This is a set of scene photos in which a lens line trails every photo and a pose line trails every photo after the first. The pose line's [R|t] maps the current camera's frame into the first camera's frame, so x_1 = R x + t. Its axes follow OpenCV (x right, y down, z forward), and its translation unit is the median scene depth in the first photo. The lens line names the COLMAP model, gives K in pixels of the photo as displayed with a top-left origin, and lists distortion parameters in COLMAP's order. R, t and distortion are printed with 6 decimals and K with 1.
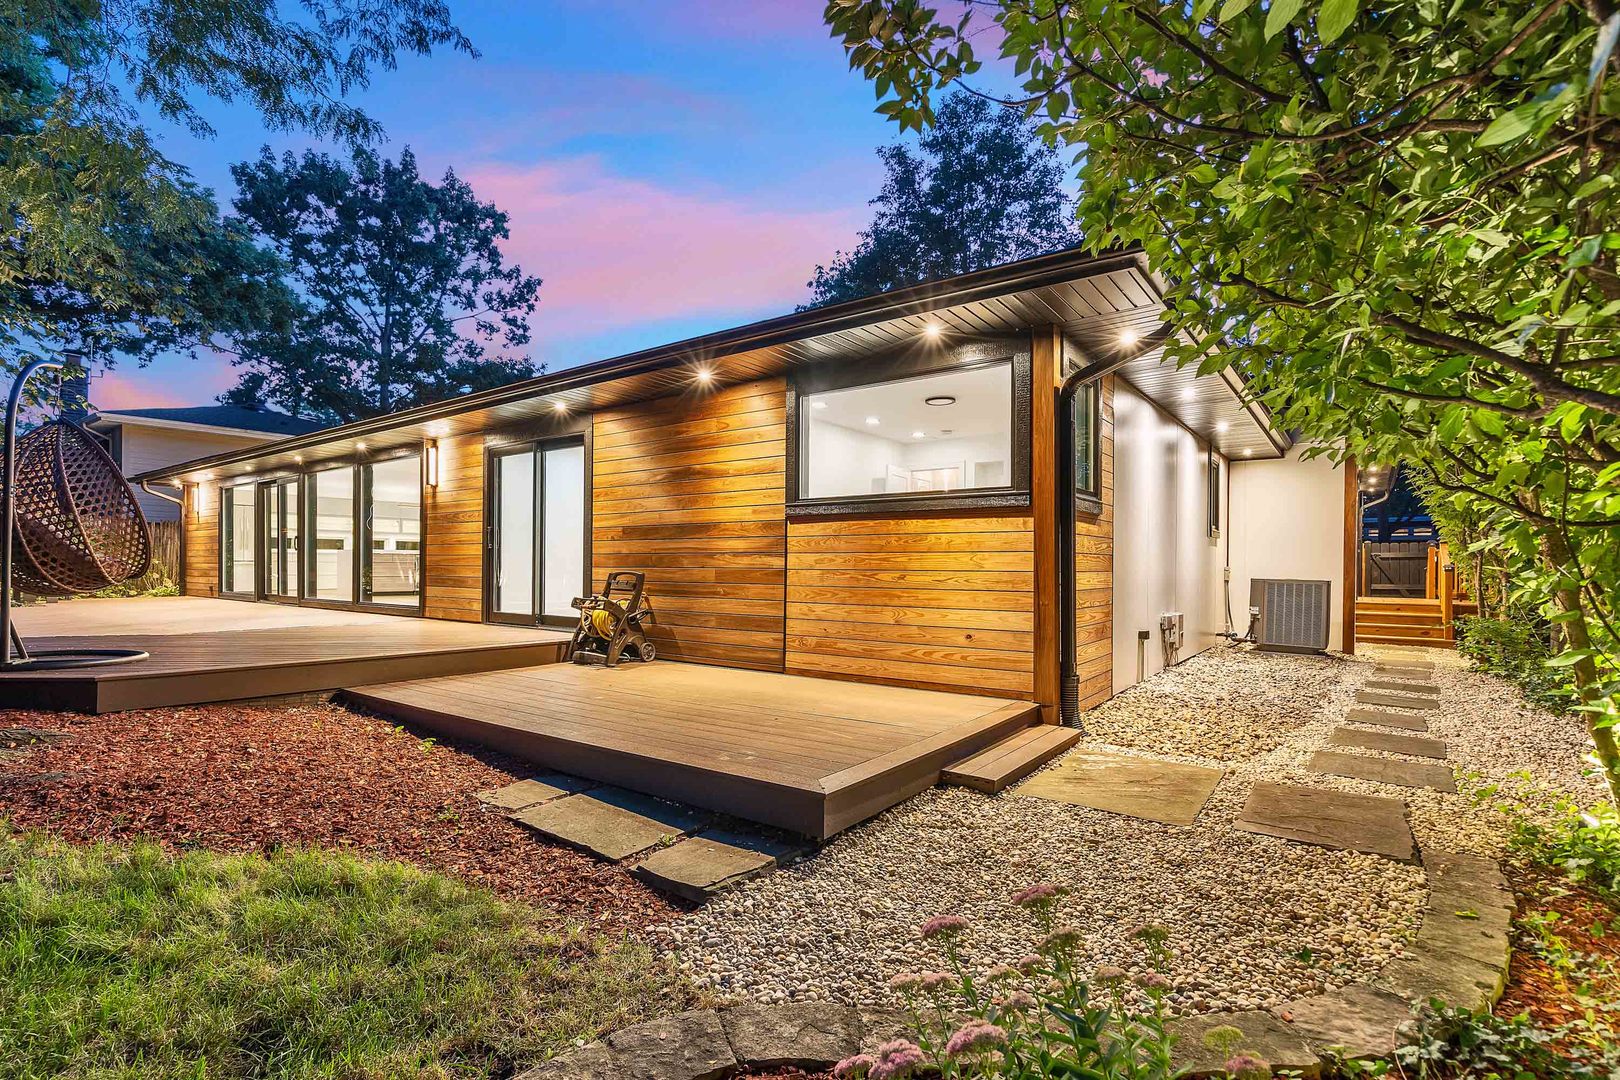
lens RADIAL K [[757.9, 0, 809.5], [0, 757.9, 563.9], [0, 0, 1]] dist [-0.000533, 0.000258]
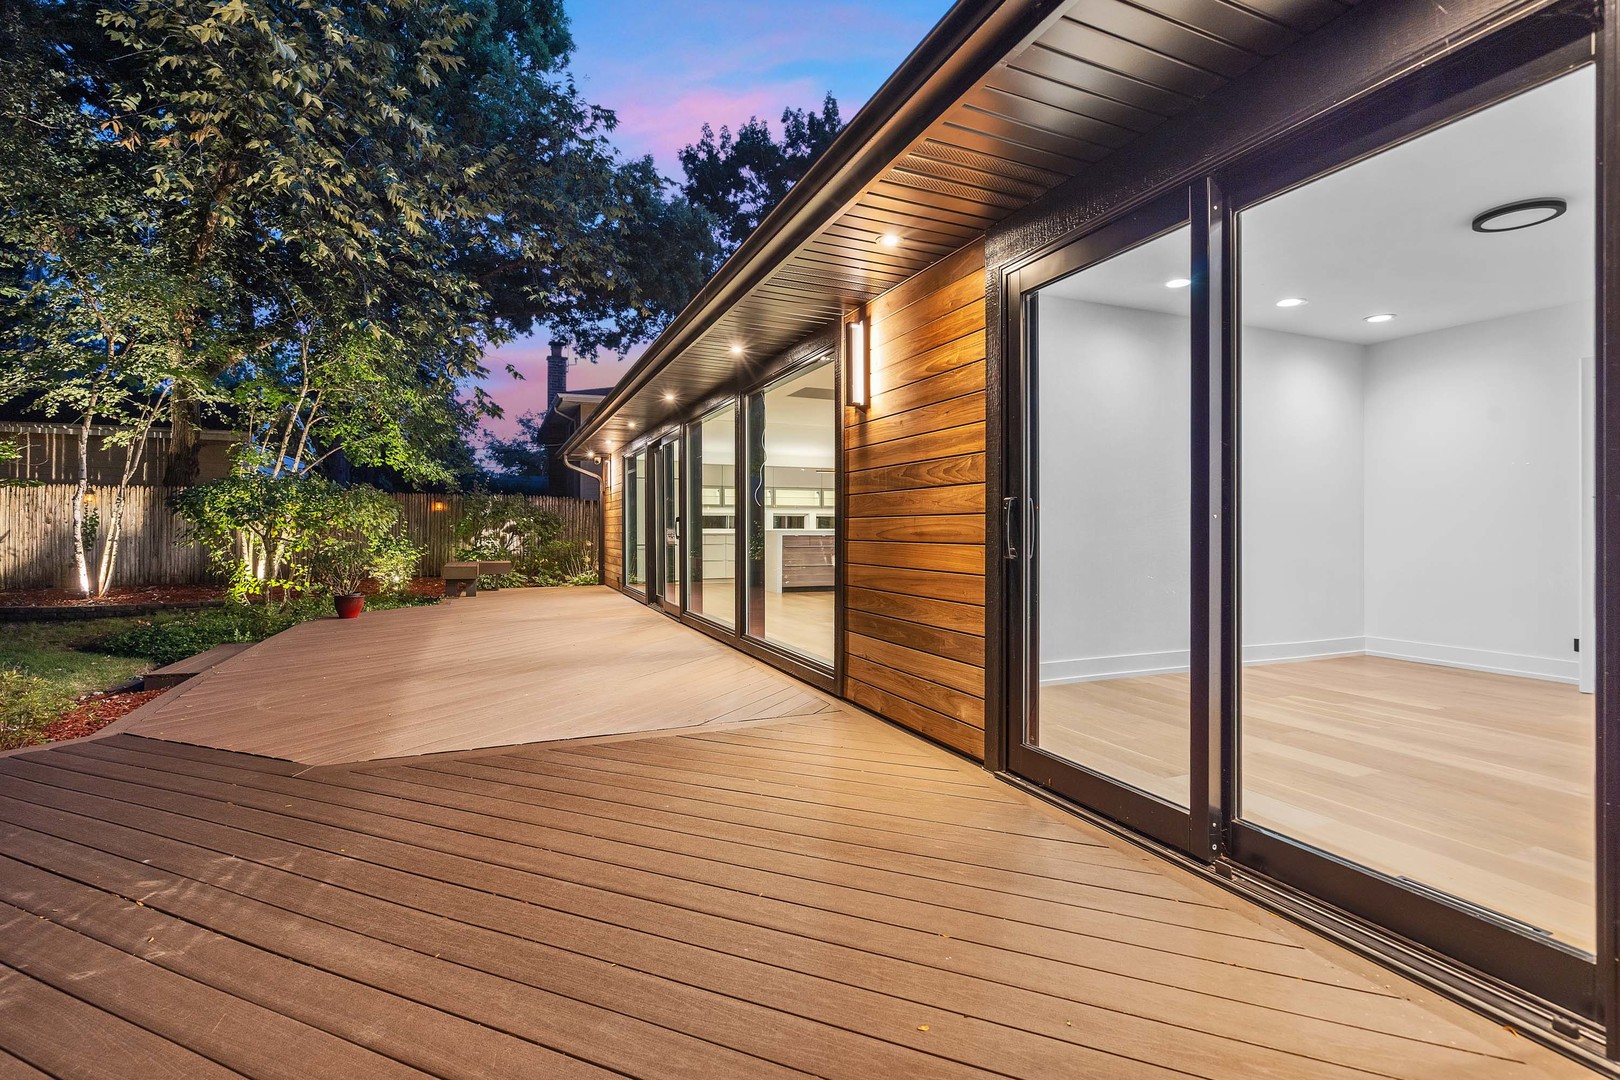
lens RADIAL K [[747.0, 0, 813.4], [0, 747.0, 523.0], [0, 0, 1]] dist [-0.002600, -0.000338]
pose [[0.867815, -0.011322, -0.496758, -0.393393], [0.007971, 0.999929, -0.008866, -0.041188], [0.496823, 0.003734, 0.867844, 0.785278]]
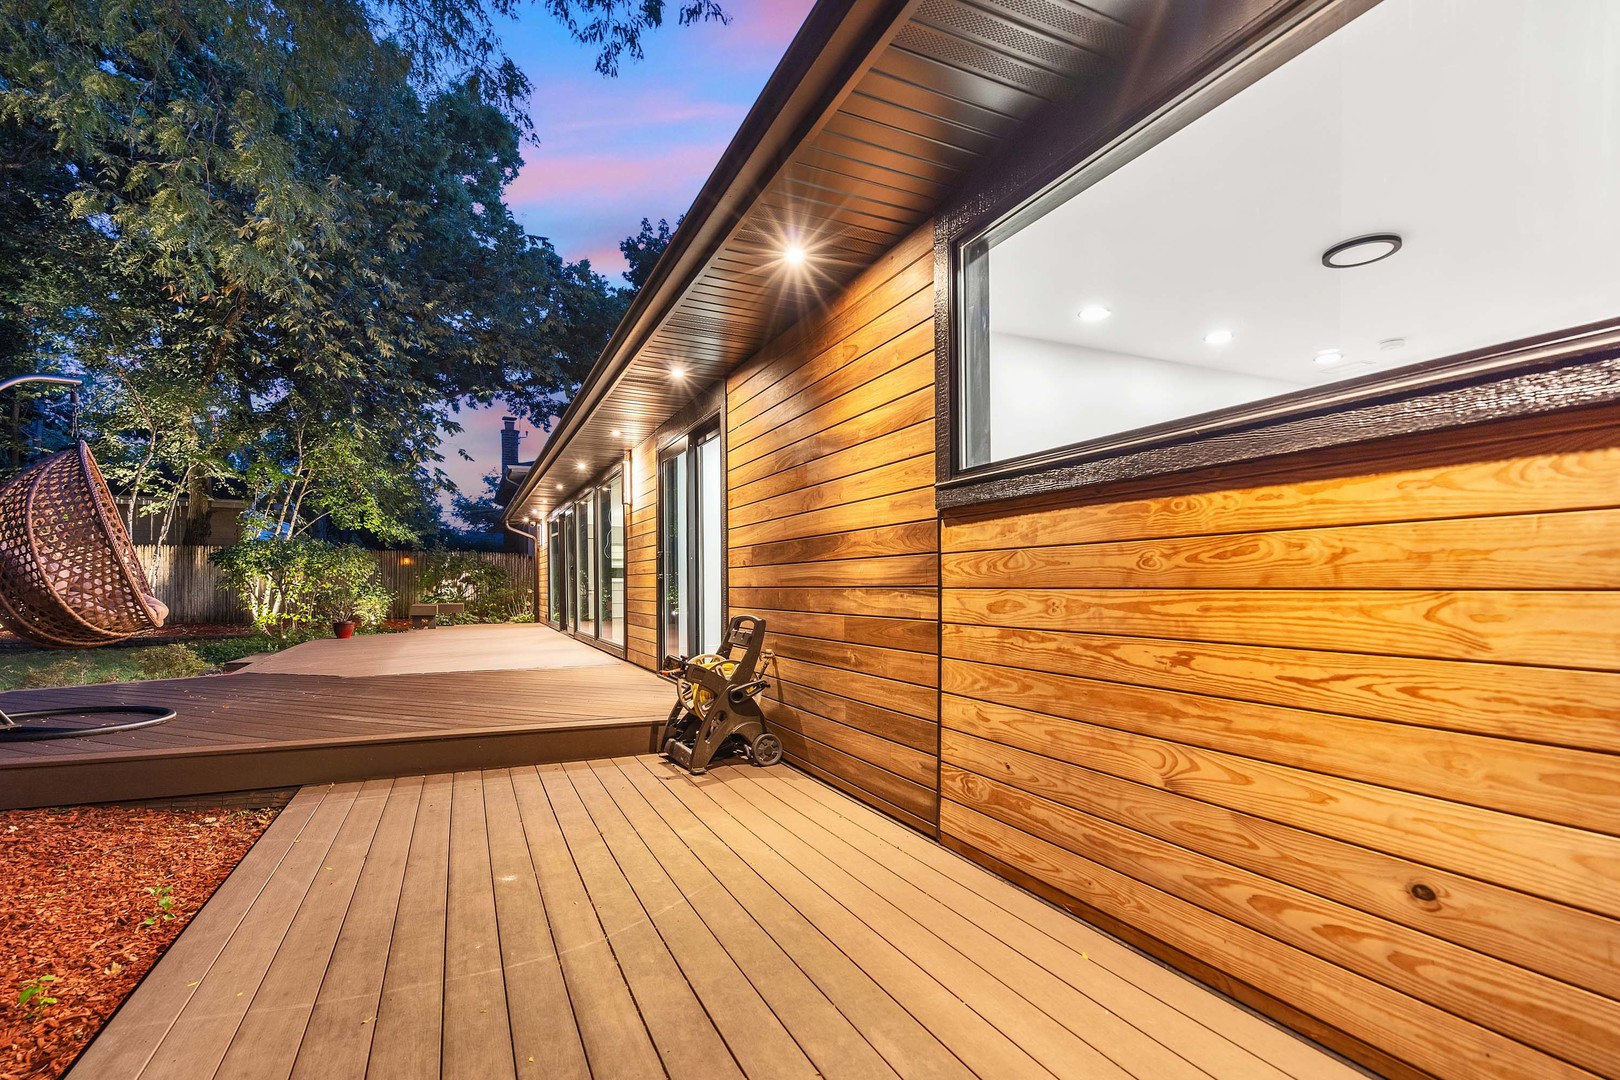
lens RADIAL K [[761.7, 0, 799.2], [0, 761.7, 584.5], [0, 0, 1]] dist [0.000069, 0.000344]
pose [[0.873186, -0.010656, -0.487270, 0.104256], [0.010935, 0.999938, -0.002272, -0.013823], [0.487264, -0.003344, 0.873248, 0.454447]]
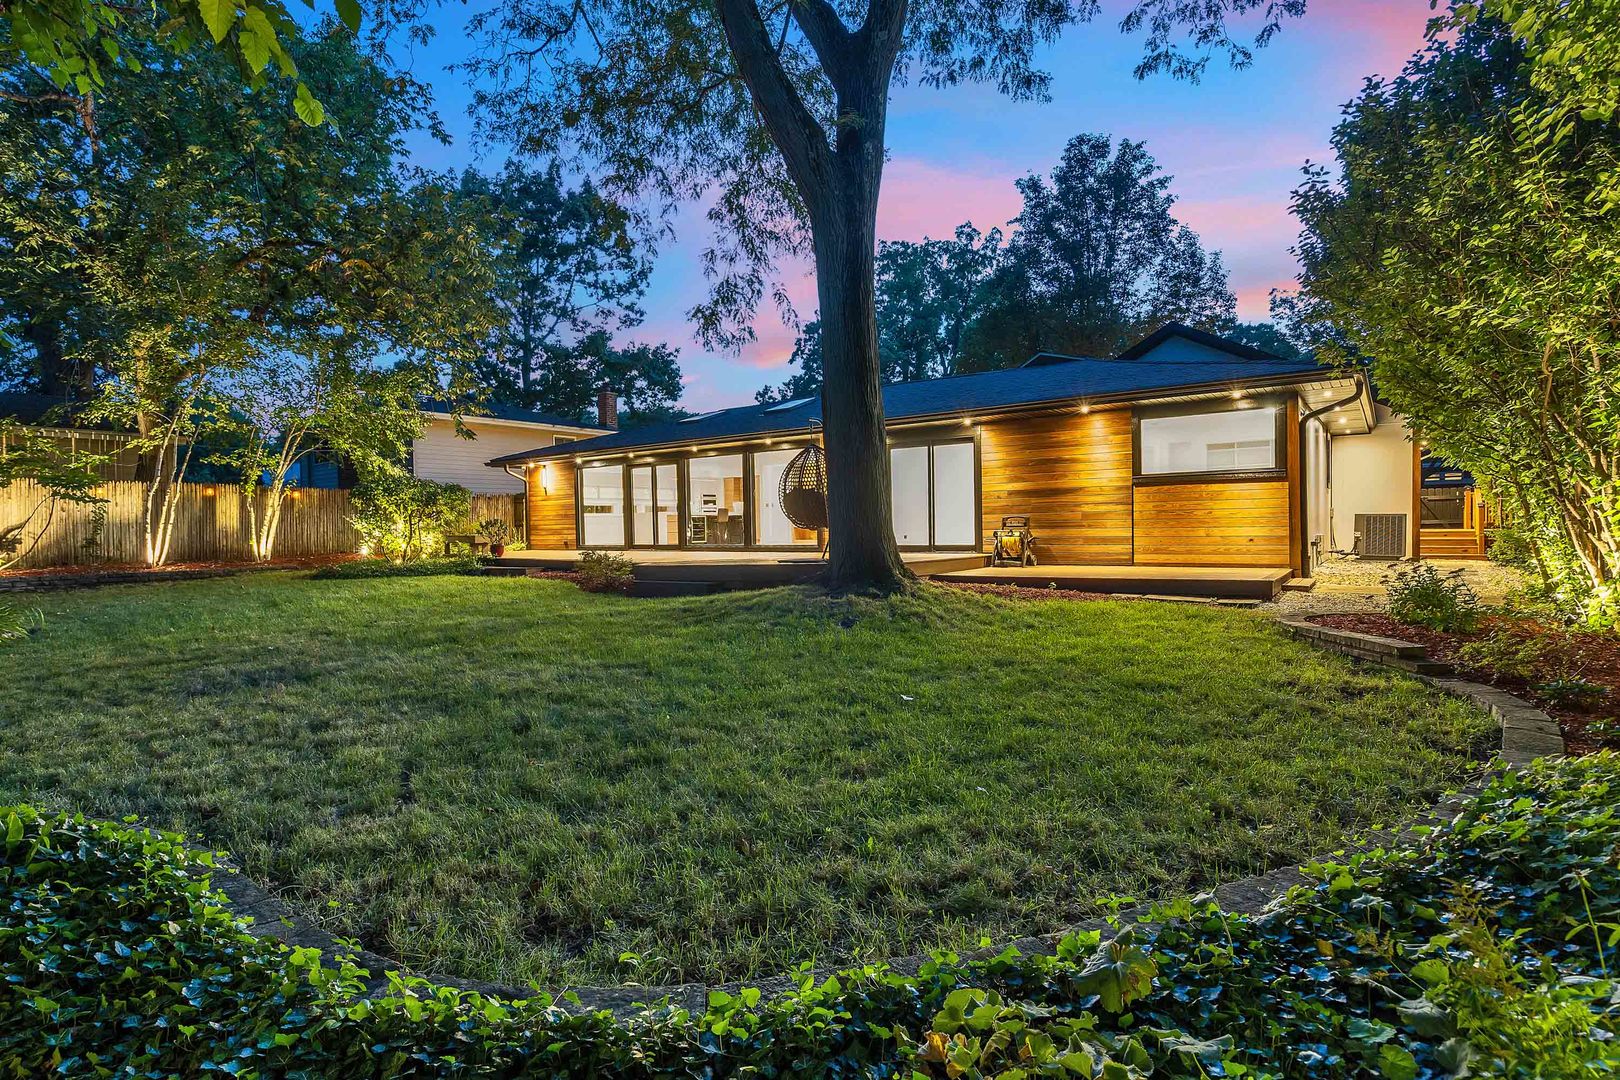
lens RADIAL K [[779.3, 0, 810.0], [0, 779.3, 540.0], [0, 0, 1]] dist [-0.002874, -0.000247]
pose [[0.999691, -0.022873, -0.009747, -0.694041], [0.023076, 0.999507, 0.021288, 0.015996], [0.009256, -0.021506, 0.999726, -0.813720]]
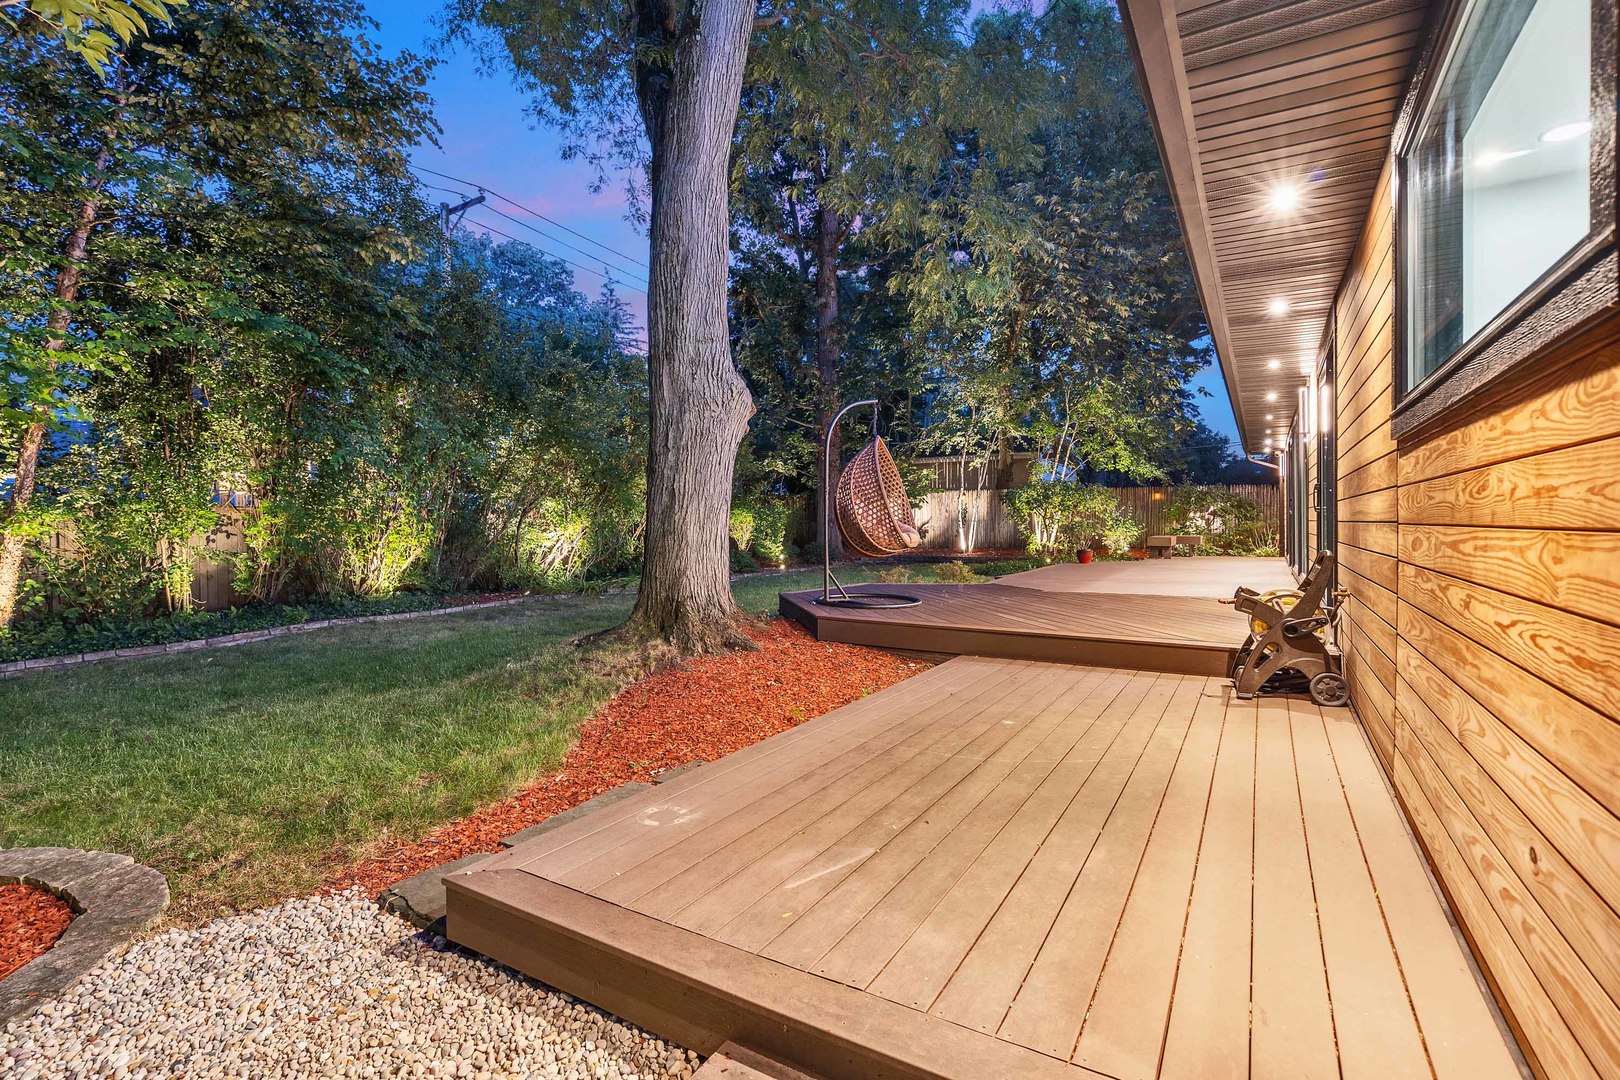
lens RADIAL K [[750.7, 0, 813.3], [0, 750.7, 532.2], [0, 0, 1]] dist [-0.000474, 0.000862]
pose [[0.102480, 0.005783, -0.994718, 0.307913], [0.011077, 0.999914, 0.006955, -0.013710], [0.994673, -0.011731, 0.102407, 0.514995]]
